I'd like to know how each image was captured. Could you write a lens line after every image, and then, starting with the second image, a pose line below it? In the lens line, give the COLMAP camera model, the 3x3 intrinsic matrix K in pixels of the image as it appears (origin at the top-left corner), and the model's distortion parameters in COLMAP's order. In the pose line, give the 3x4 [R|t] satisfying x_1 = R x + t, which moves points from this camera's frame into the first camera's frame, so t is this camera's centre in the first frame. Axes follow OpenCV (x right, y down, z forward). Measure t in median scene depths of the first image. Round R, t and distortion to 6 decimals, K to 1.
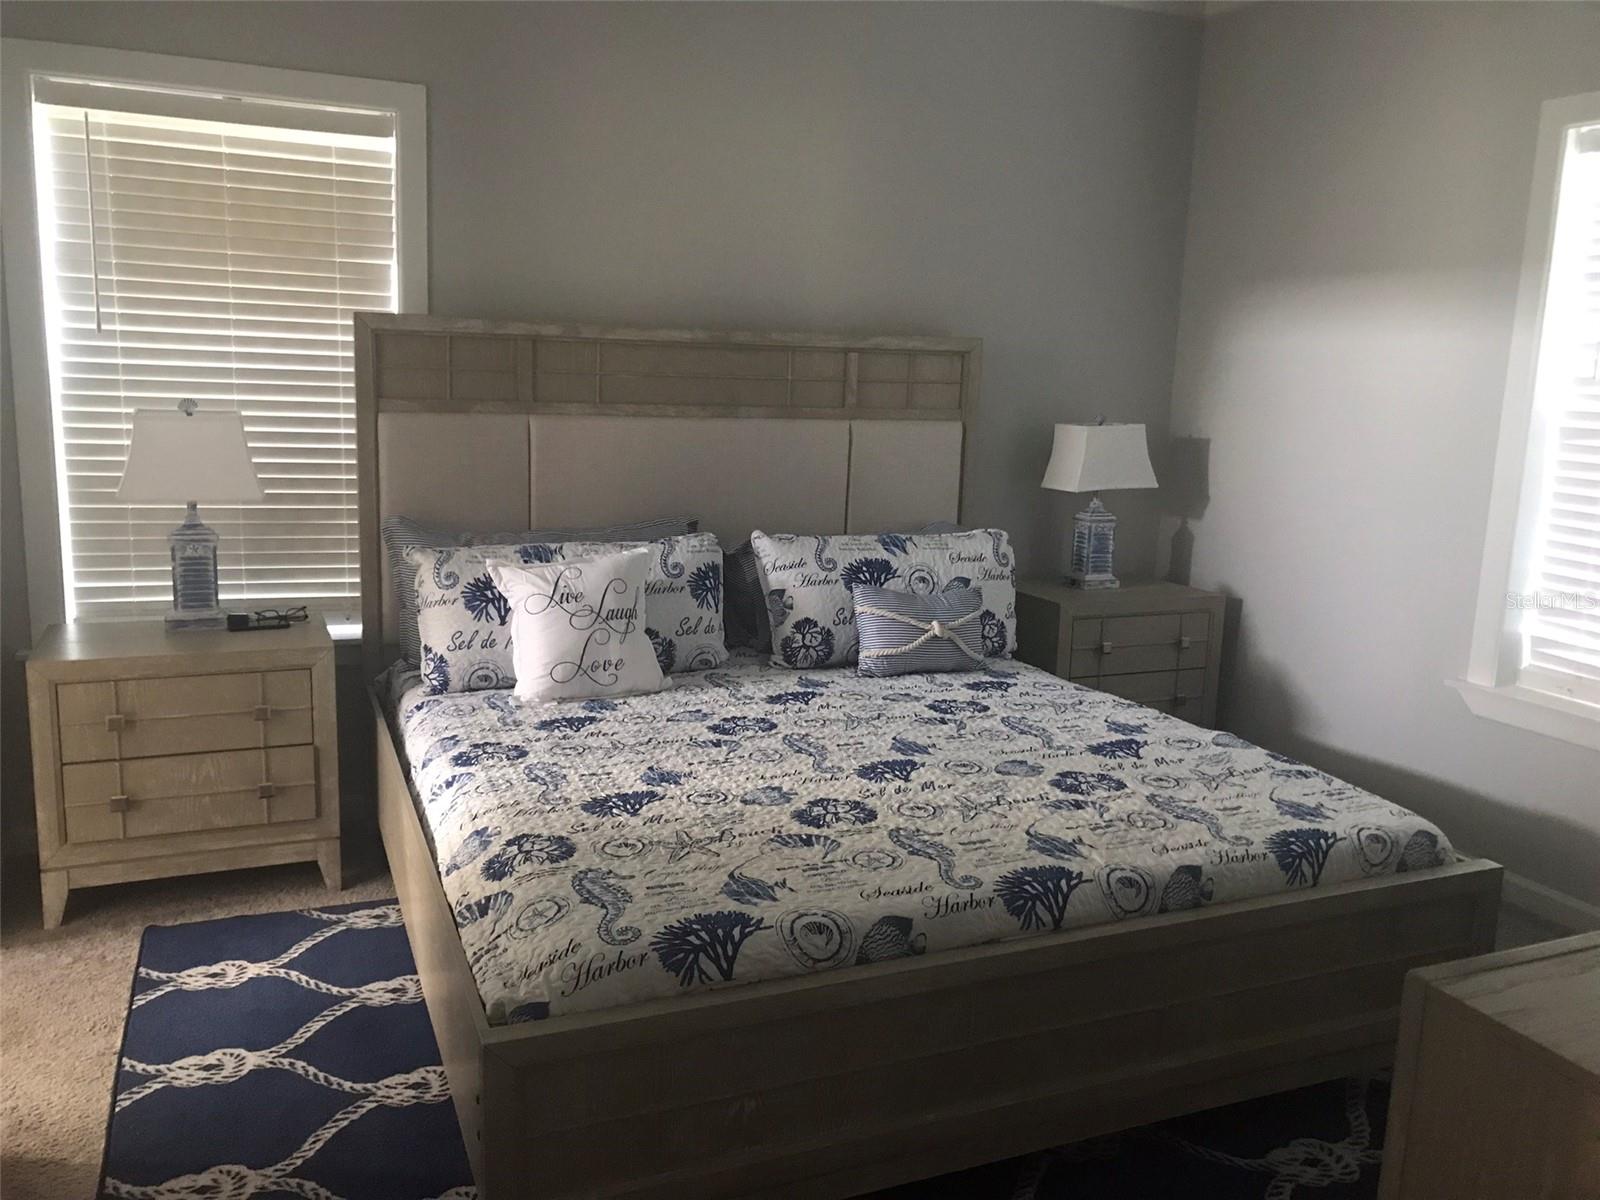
lens RADIAL K [[1305.2, 0, 805.2], [0, 1305.2, 597.6], [0, 0, 1]] dist [0.001563, 0.013141]
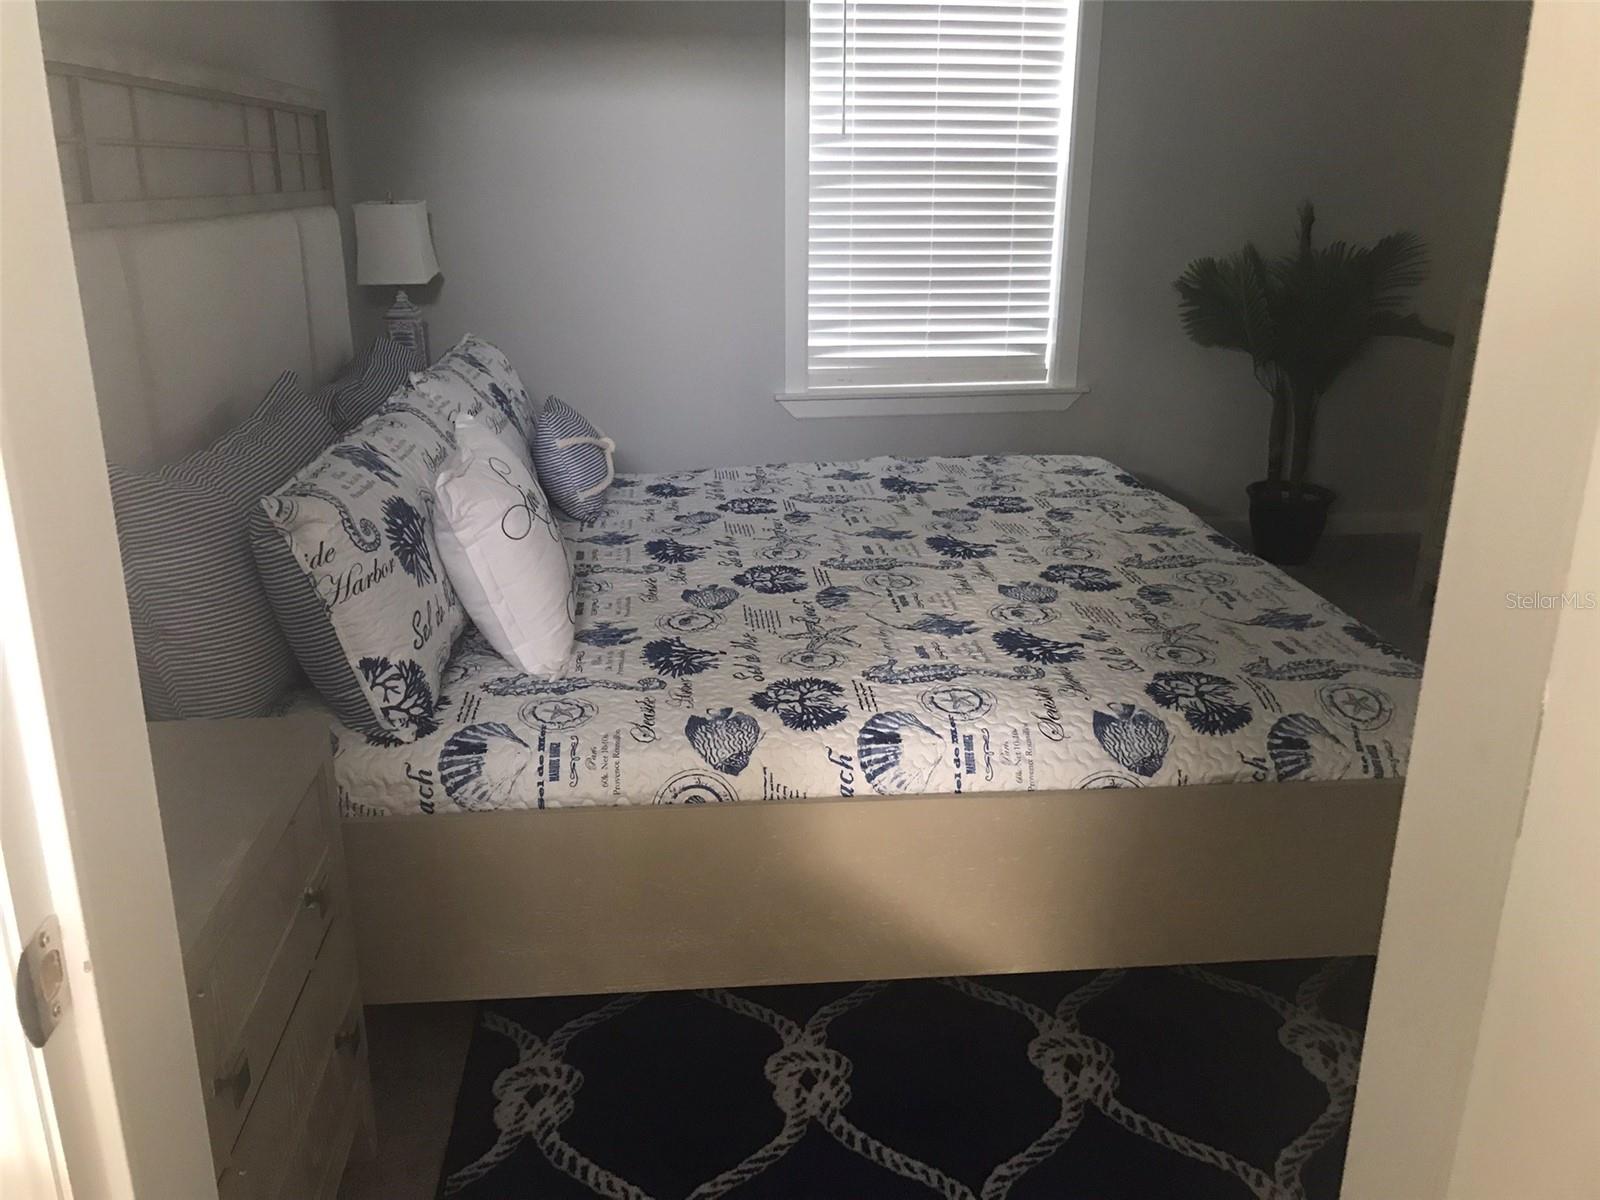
lens RADIAL K [[1305.2, 0, 797.2], [0, 1305.2, 604.1], [0, 0, 1]] dist [0.001563, 0.013141]
pose [[0.311707, -0.327505, 0.891953, -0.862556], [0.190750, 0.941179, 0.278919, -0.123409], [-0.930835, 0.083199, 0.355843, 0.778372]]
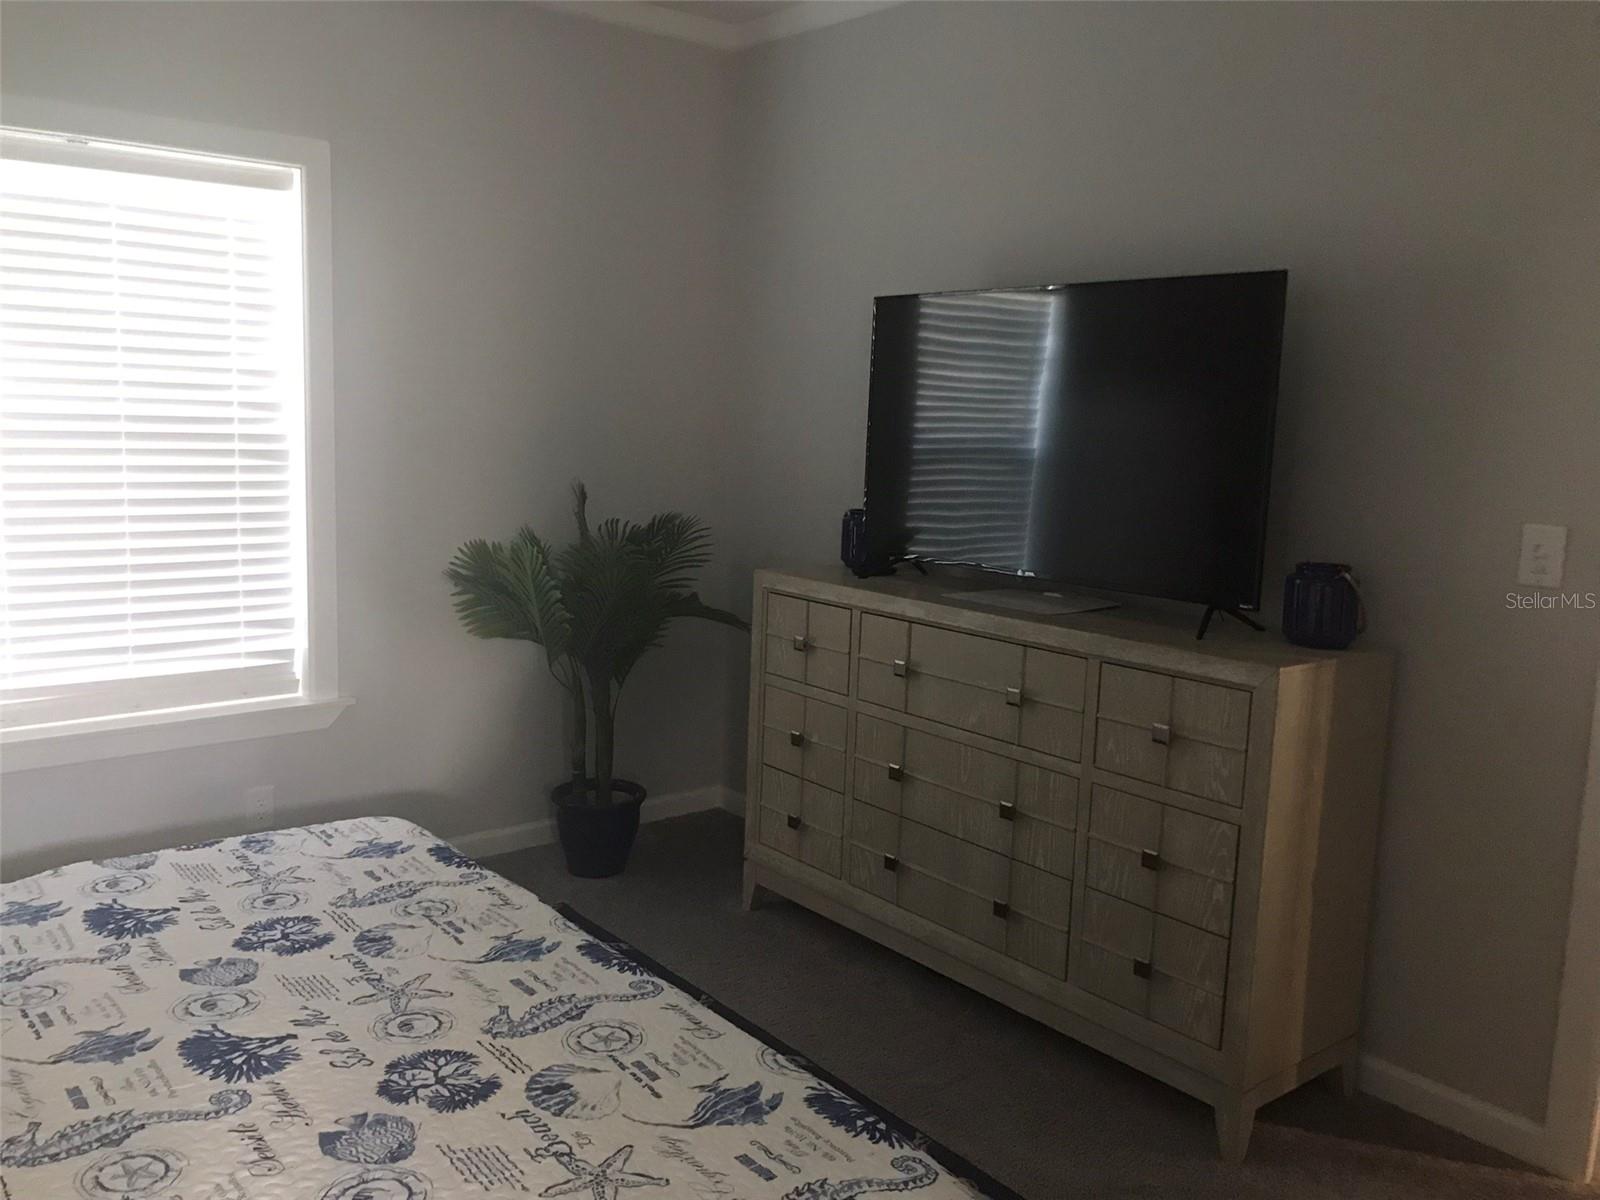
lens RADIAL K [[1305.2, 0, 796.6], [0, 1305.2, 598.5], [0, 0, 1]] dist [0.001563, 0.013141]
pose [[-0.264415, -0.179871, 0.947487, -0.576497], [0.145570, 0.963753, 0.223583, -0.185393], [-0.953359, 0.197044, -0.228647, 0.851282]]
